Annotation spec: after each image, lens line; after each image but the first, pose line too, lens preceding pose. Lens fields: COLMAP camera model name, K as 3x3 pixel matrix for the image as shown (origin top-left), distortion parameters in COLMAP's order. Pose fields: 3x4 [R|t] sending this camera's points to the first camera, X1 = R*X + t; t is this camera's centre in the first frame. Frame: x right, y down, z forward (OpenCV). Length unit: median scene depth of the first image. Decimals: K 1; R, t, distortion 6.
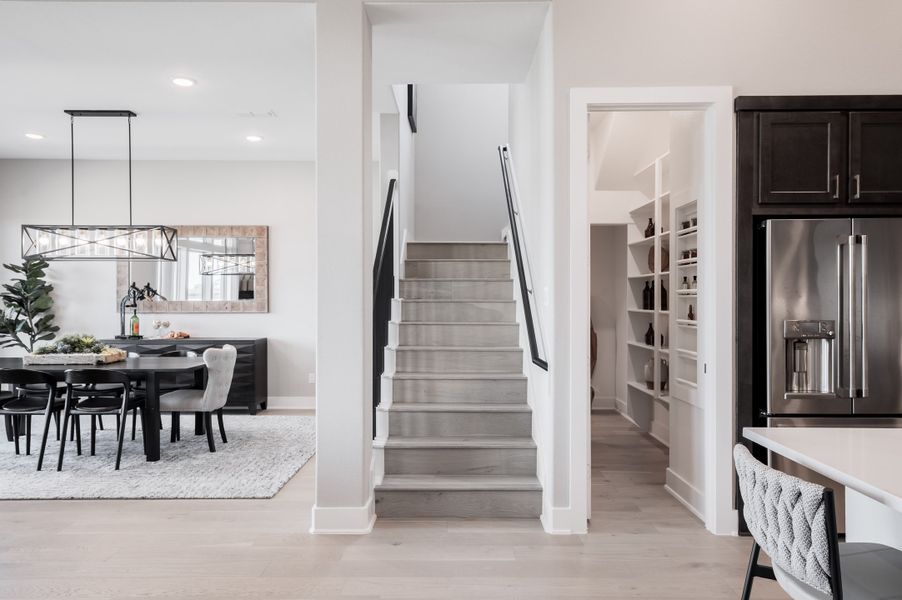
lens RADIAL K [[595.9, 0, 466.1], [0, 595.9, 305.2], [0, 0, 1]] dist [0.005038, 0.004500]
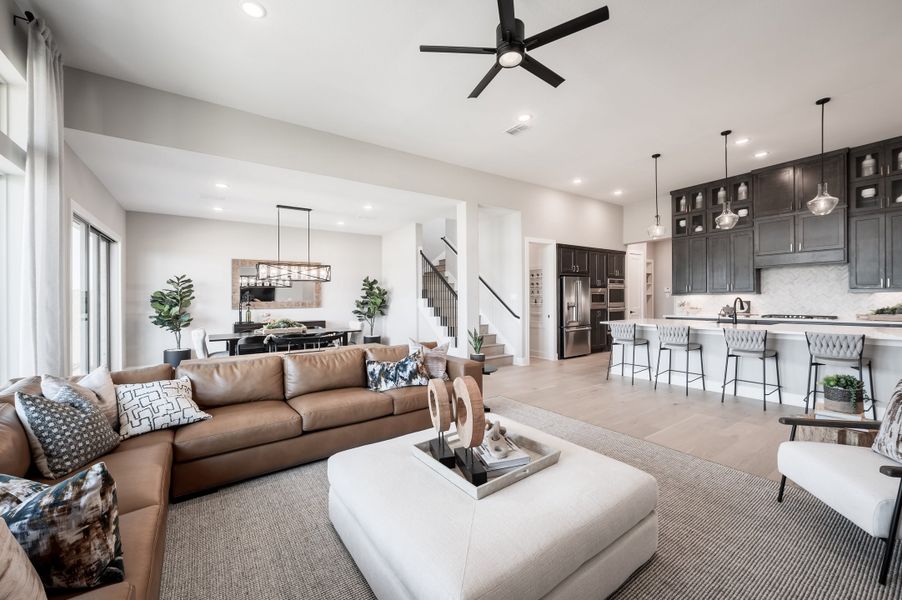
lens RADIAL K [[356.4, 0, 461.9], [0, 356.4, 298.9], [0, 0, 1]] dist [0.002273, -0.001051]
pose [[0.815584, -0.009994, 0.578552, -0.653003], [0.018793, 0.999781, -0.009223, 0.004913], [-0.578333, 0.018396, 0.815593, -0.230899]]
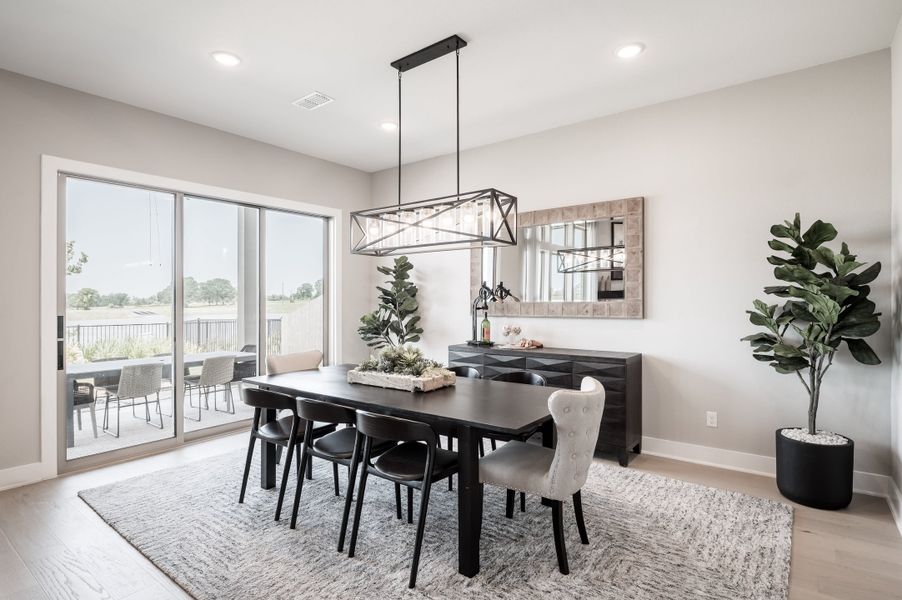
lens RADIAL K [[474.4, 0, 446.5], [0, 474.4, 305.9], [0, 0, 1]] dist [-0.003812, -0.000930]
pose [[0.785218, 0.003770, -0.619207, -0.172546], [-0.000372, 0.999984, 0.005616, -0.006258], [0.619219, -0.004180, 0.785207, 0.426015]]
